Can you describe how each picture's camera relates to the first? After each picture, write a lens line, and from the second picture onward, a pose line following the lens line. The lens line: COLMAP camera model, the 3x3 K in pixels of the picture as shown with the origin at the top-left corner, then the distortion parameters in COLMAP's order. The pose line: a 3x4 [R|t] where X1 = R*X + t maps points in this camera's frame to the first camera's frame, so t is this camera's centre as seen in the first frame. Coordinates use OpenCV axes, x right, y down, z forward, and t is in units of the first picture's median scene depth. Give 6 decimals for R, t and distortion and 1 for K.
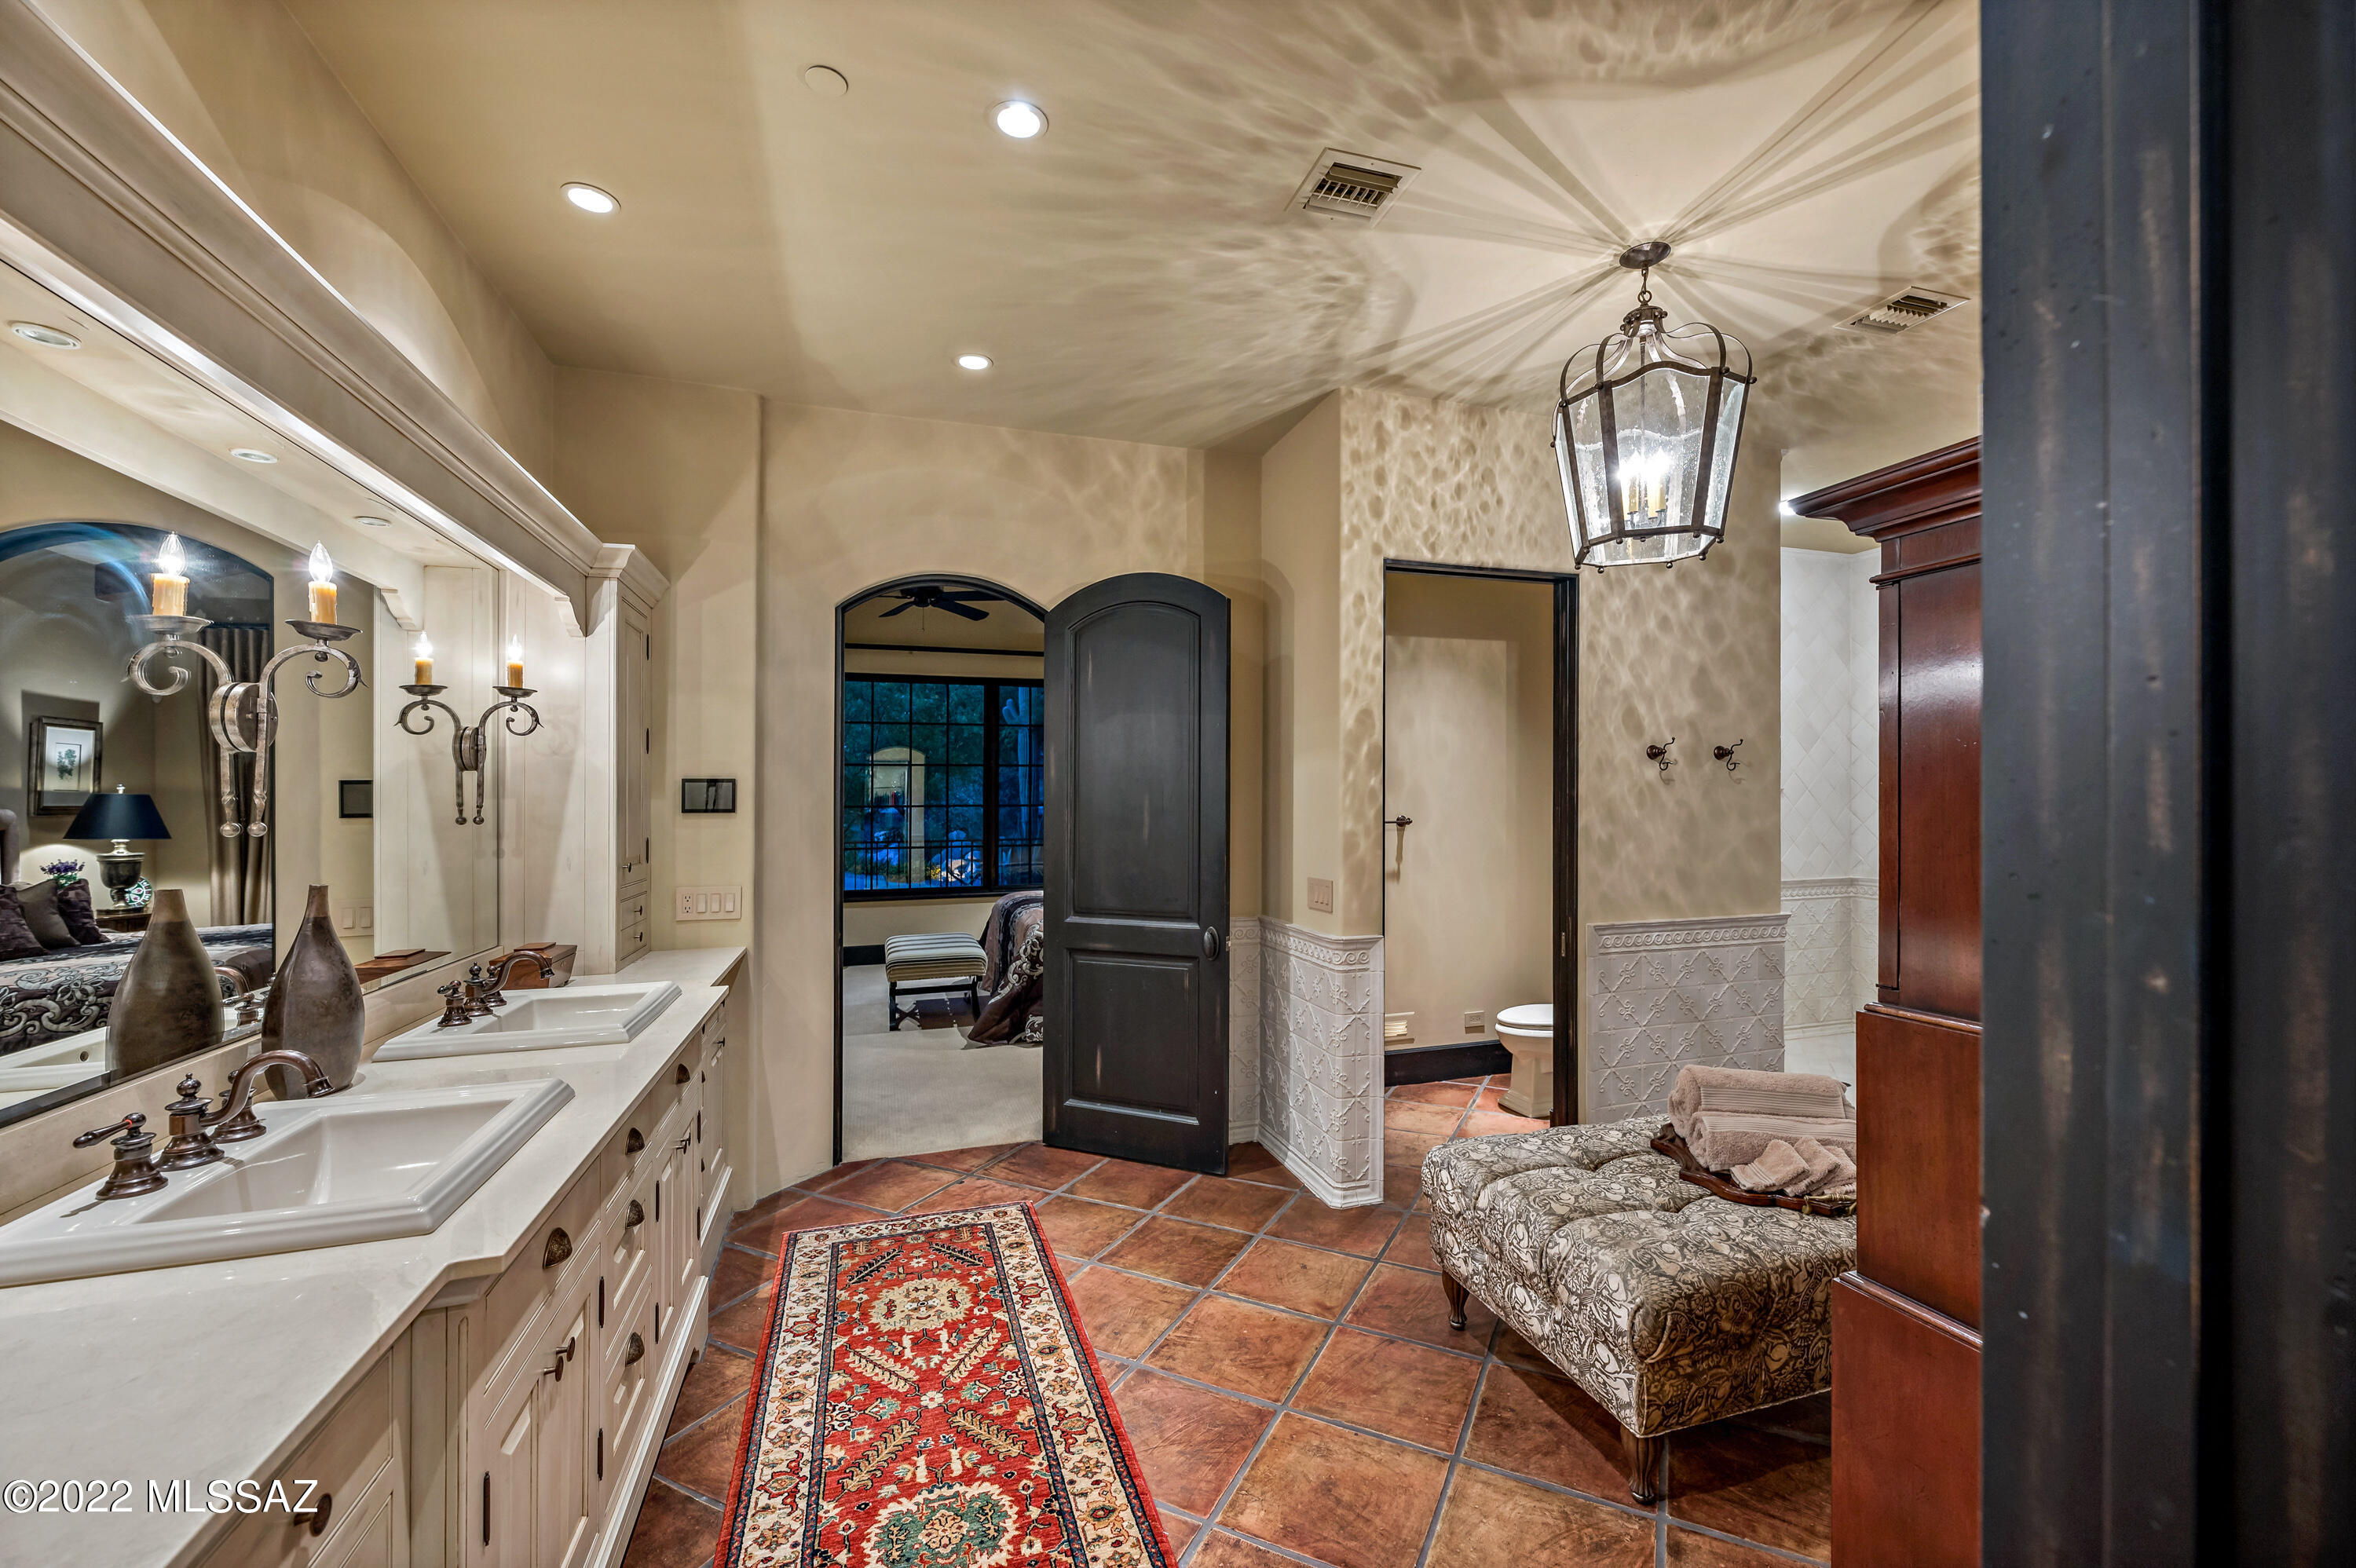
lens RADIAL K [[968.1, 0, 1185.6], [0, 968.1, 796.6], [0, 0, 1]] dist [-0.002042, 0.000625]
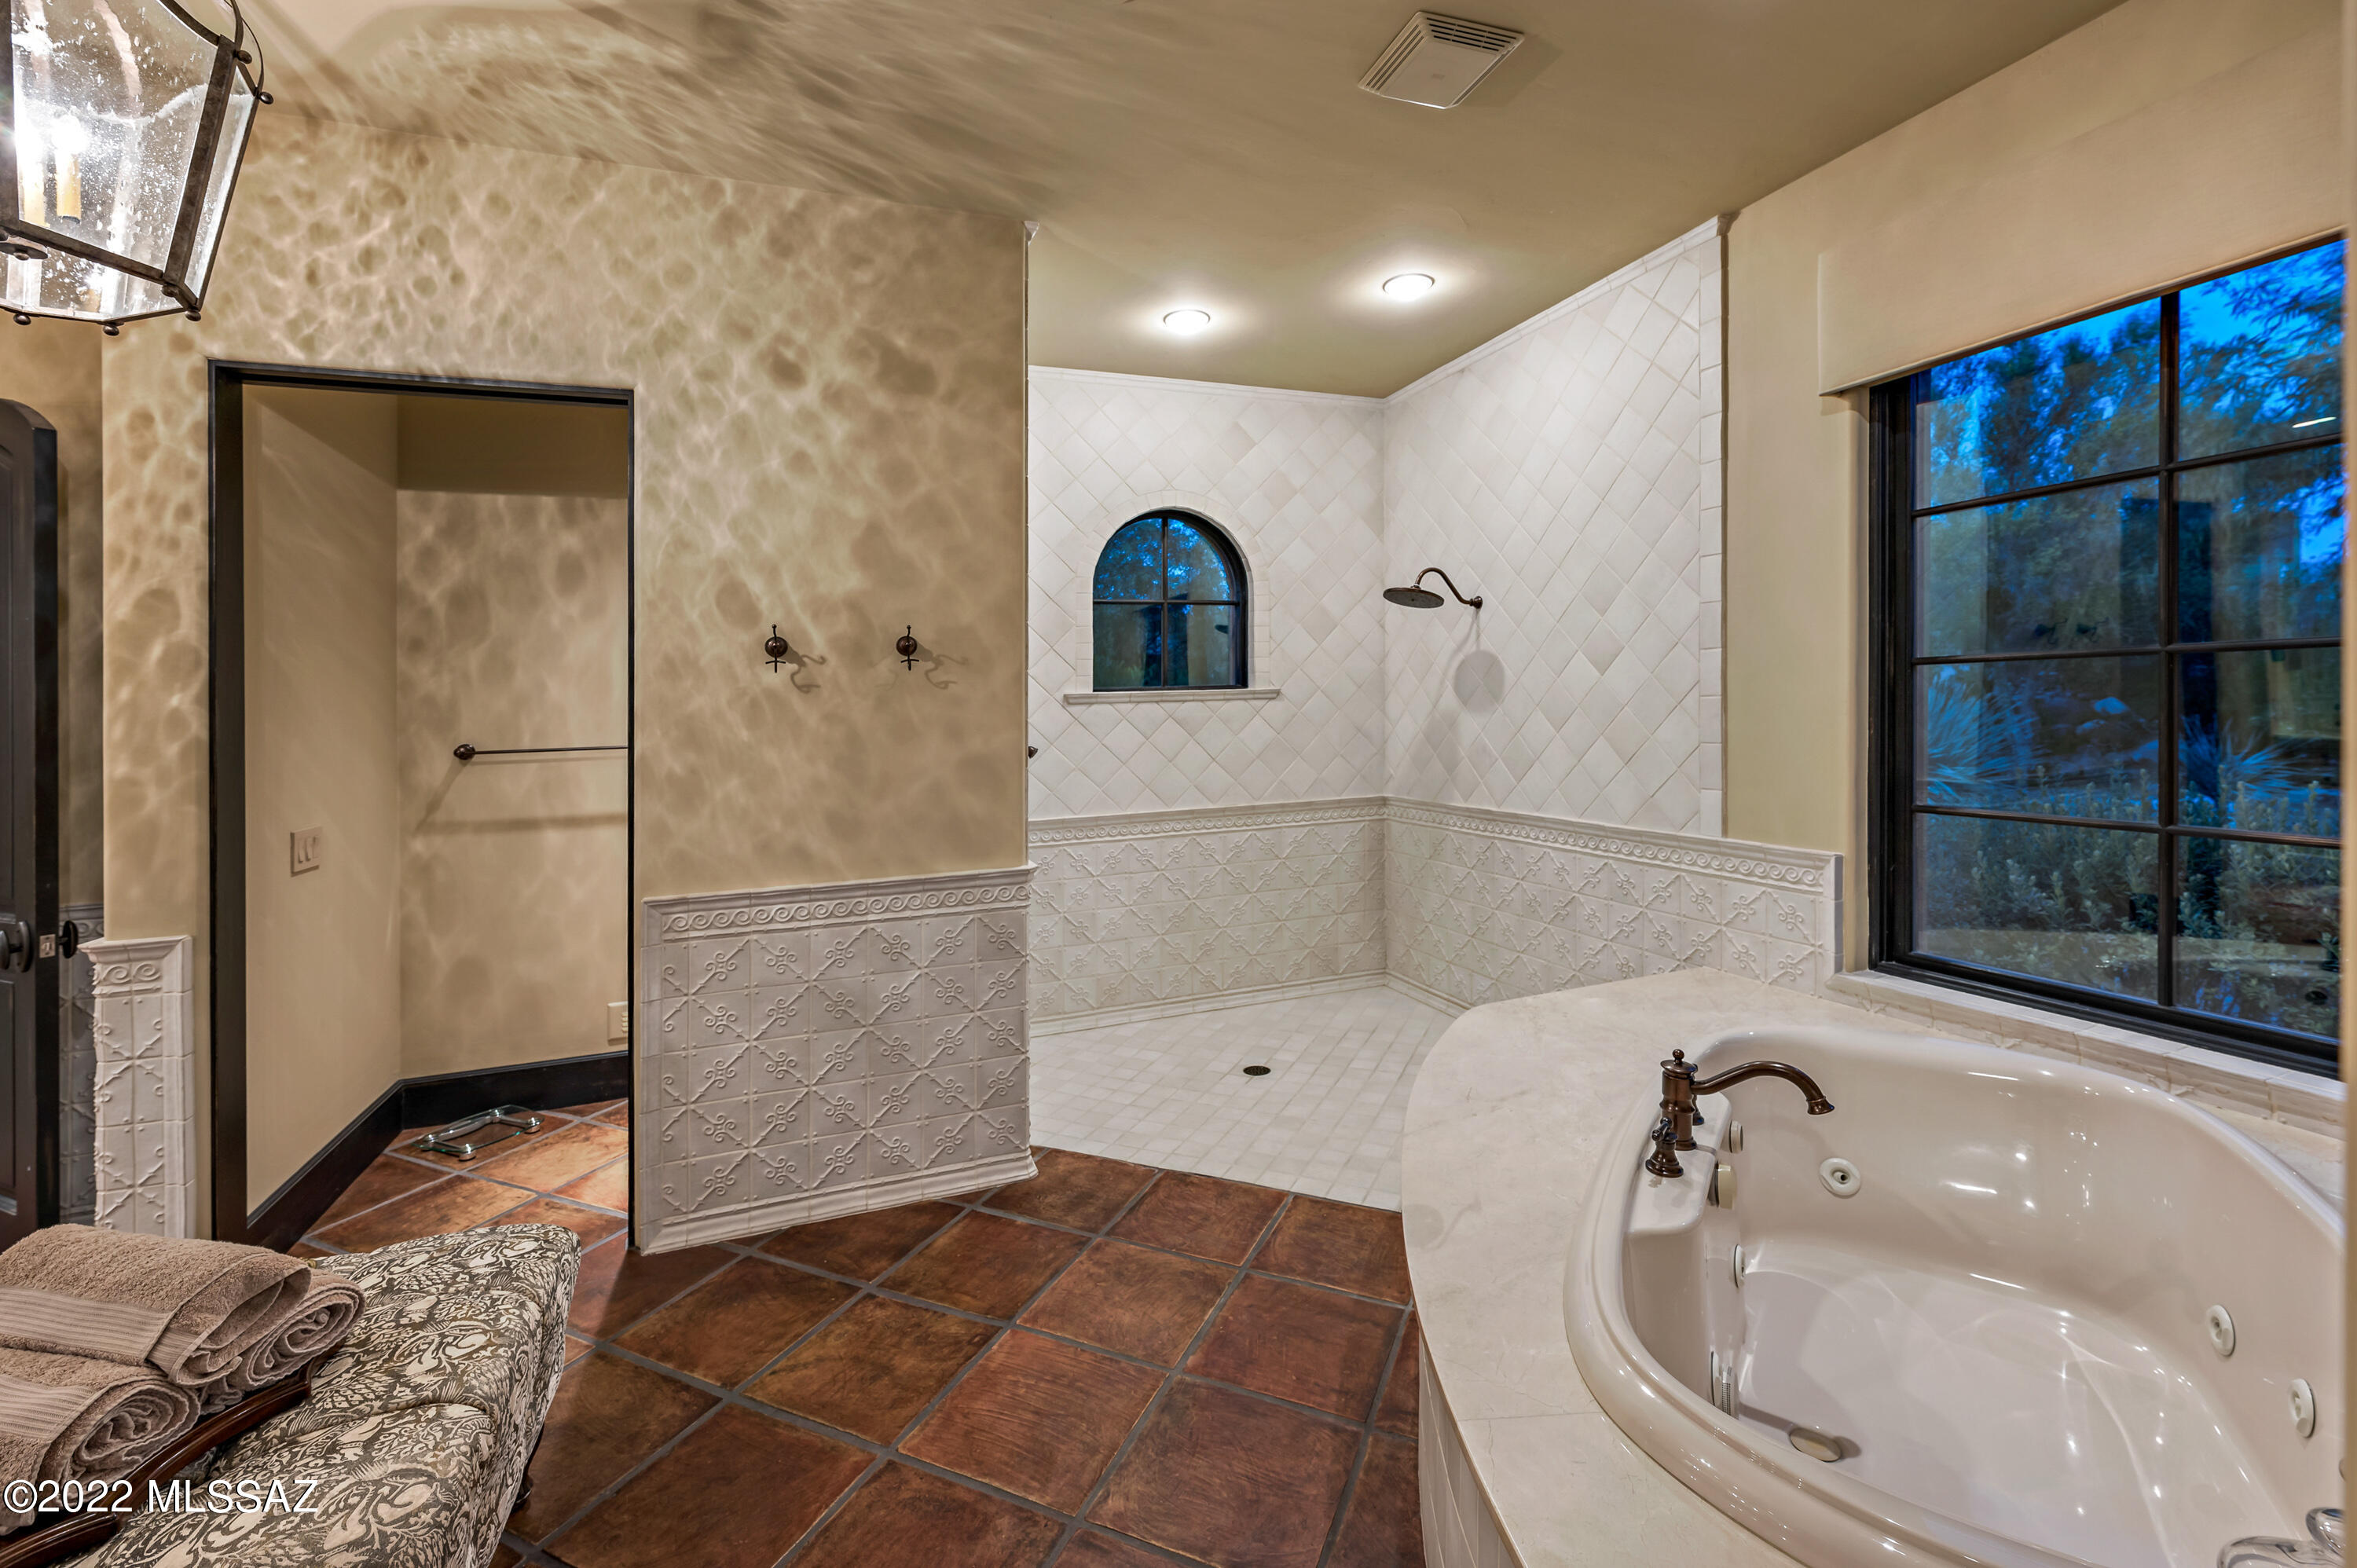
lens RADIAL K [[968.6, 0, 1125.9], [0, 968.6, 717.9], [0, 0, 1]] dist [-0.002042, 0.000625]
pose [[0.999537, -0.022499, 0.020478, 0.727385], [0.022181, 0.999632, 0.015633, 0.000132], [-0.020822, -0.015172, 0.999668, 0.297791]]
